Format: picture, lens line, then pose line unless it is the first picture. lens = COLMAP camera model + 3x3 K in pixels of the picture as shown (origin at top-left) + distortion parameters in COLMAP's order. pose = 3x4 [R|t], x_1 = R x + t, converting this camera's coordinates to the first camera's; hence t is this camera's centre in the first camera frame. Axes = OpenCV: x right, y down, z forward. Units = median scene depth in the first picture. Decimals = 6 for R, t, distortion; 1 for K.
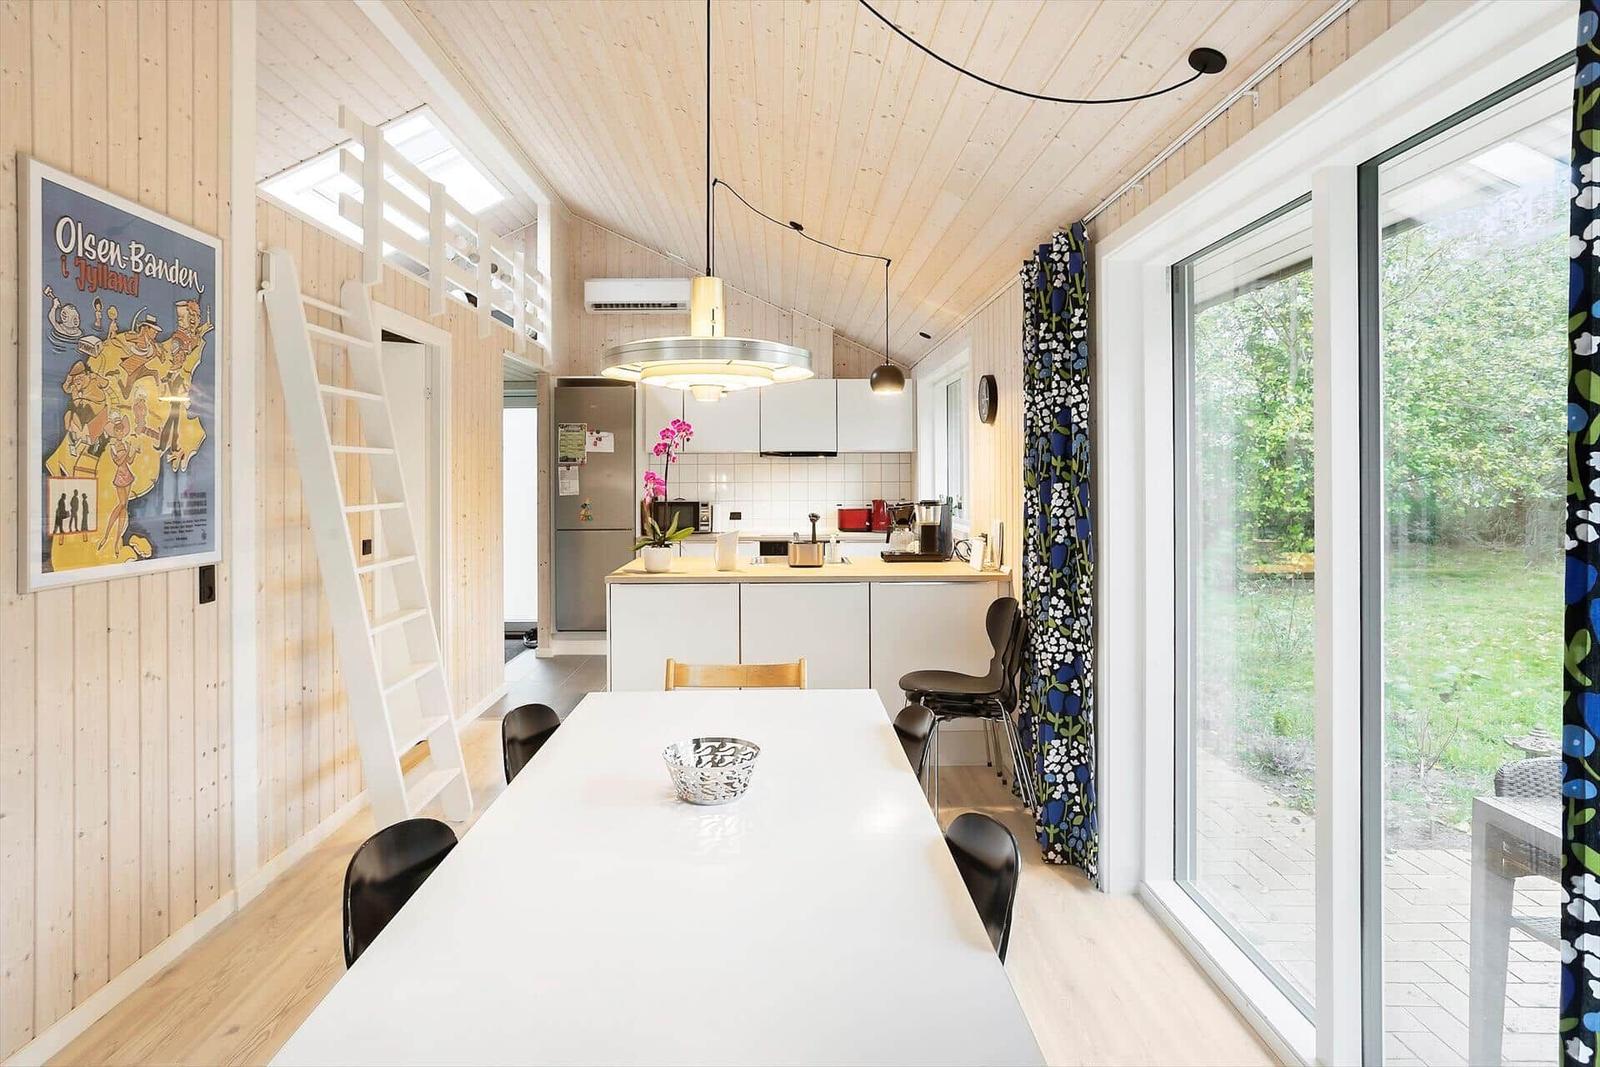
lens RADIAL K [[915.6, 0, 789.0], [0, 915.6, 465.9], [0, 0, 1]] dist [0.003899, 0.000940]
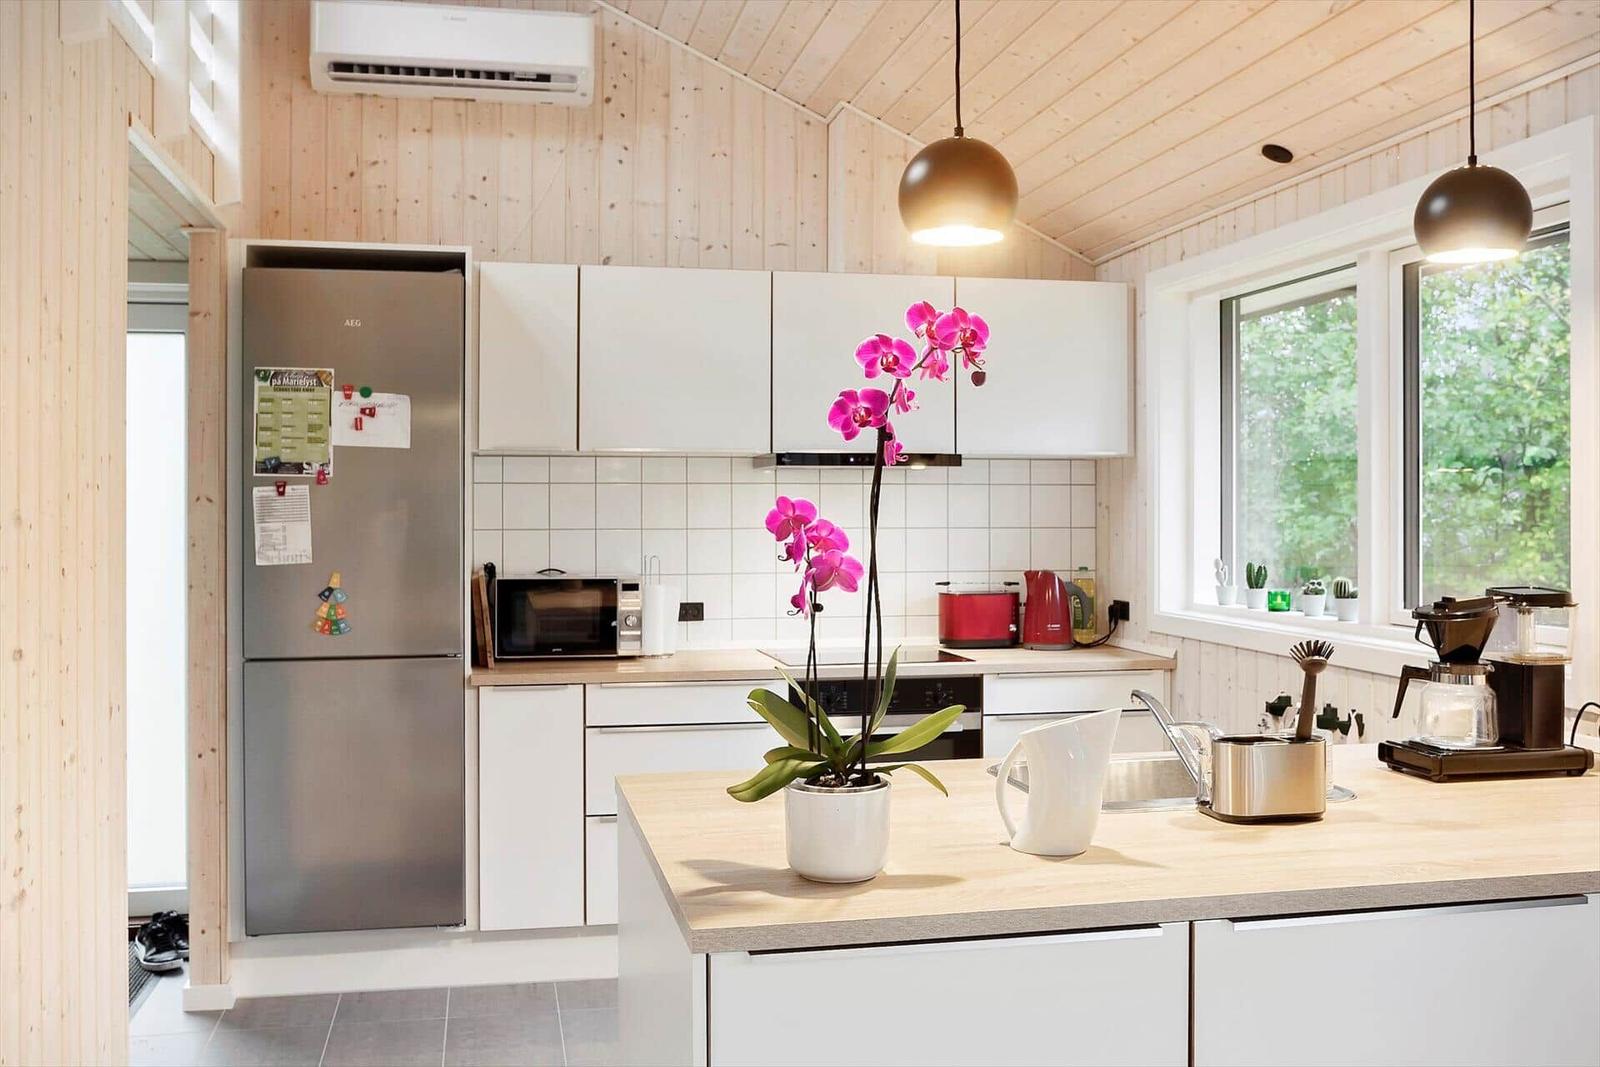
lens RADIAL K [[1514.6, 0, 802.8], [0, 1514.6, 511.7], [0, 0, 1]] dist [-0.002649, 0.004122]
pose [[0.979392, 0.003284, 0.201942, -0.157056], [-0.005161, 0.999948, 0.008771, 0.004505], [-0.201902, -0.009632, 0.979358, 0.362067]]
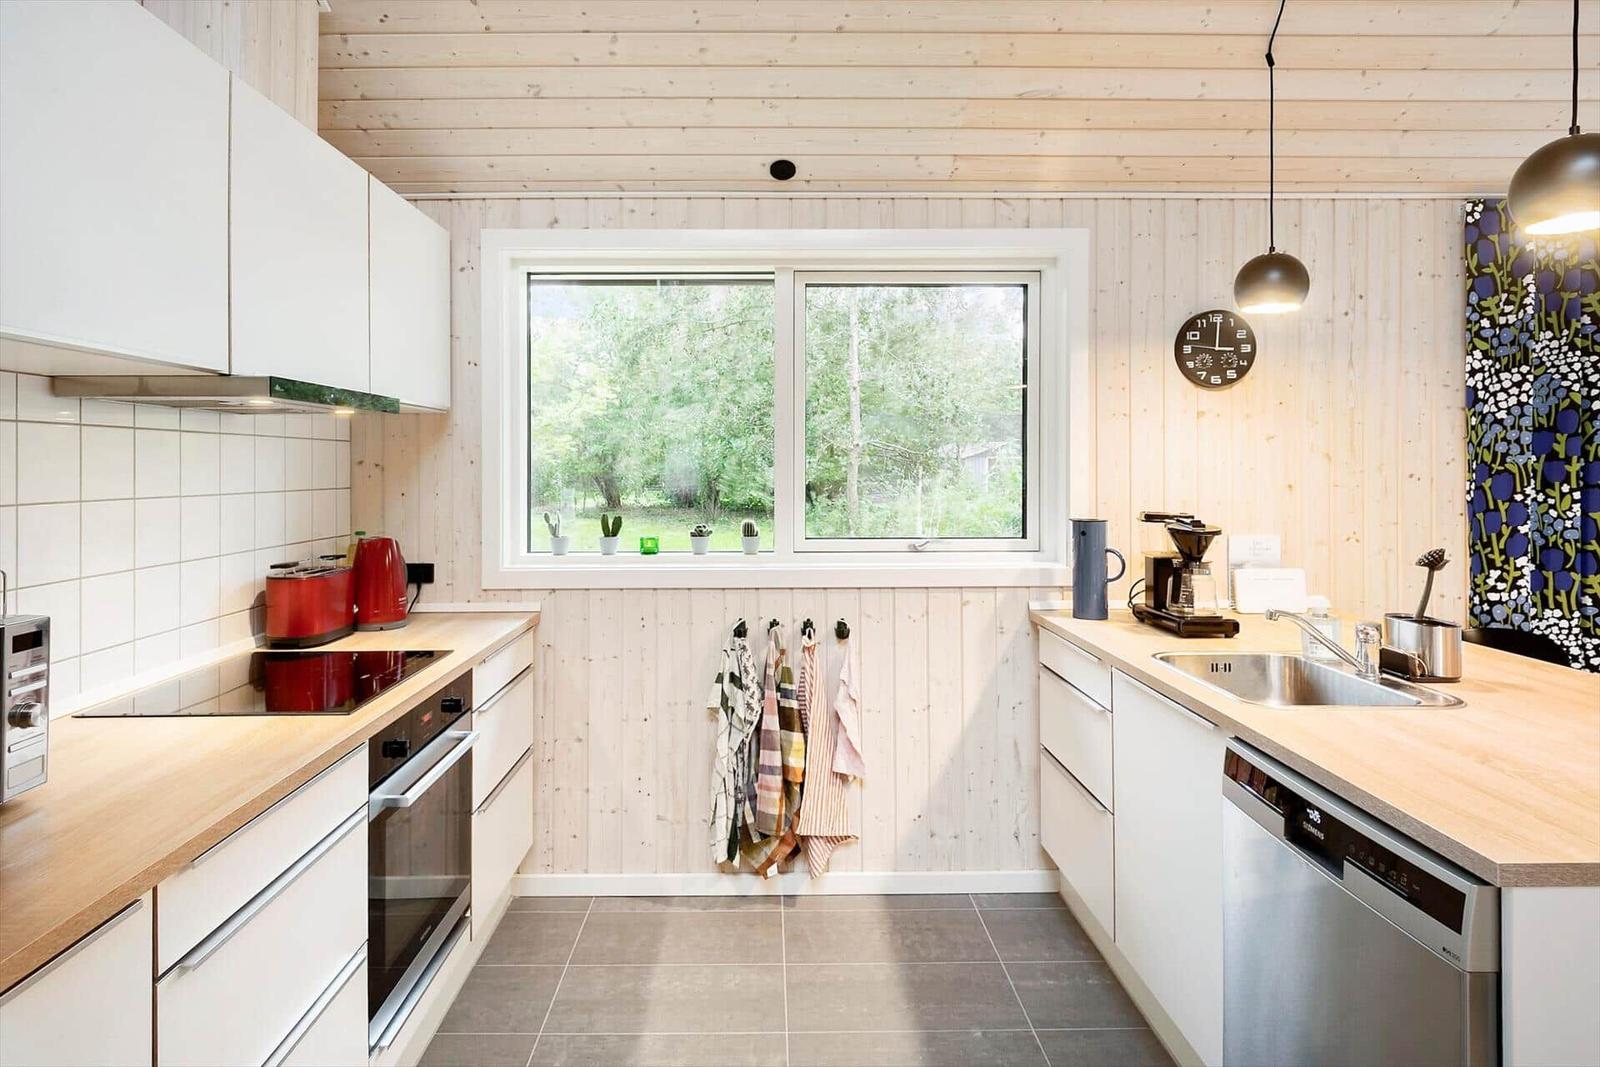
lens RADIAL K [[915.6, 0, 789.0], [0, 915.6, 465.9], [0, 0, 1]] dist [0.003899, 0.000940]
pose [[-0.012820, 0.003471, 0.999912, -0.282245], [-0.002544, 0.999991, -0.003504, 0.009411], [-0.999915, -0.002589, -0.012811, 0.885492]]
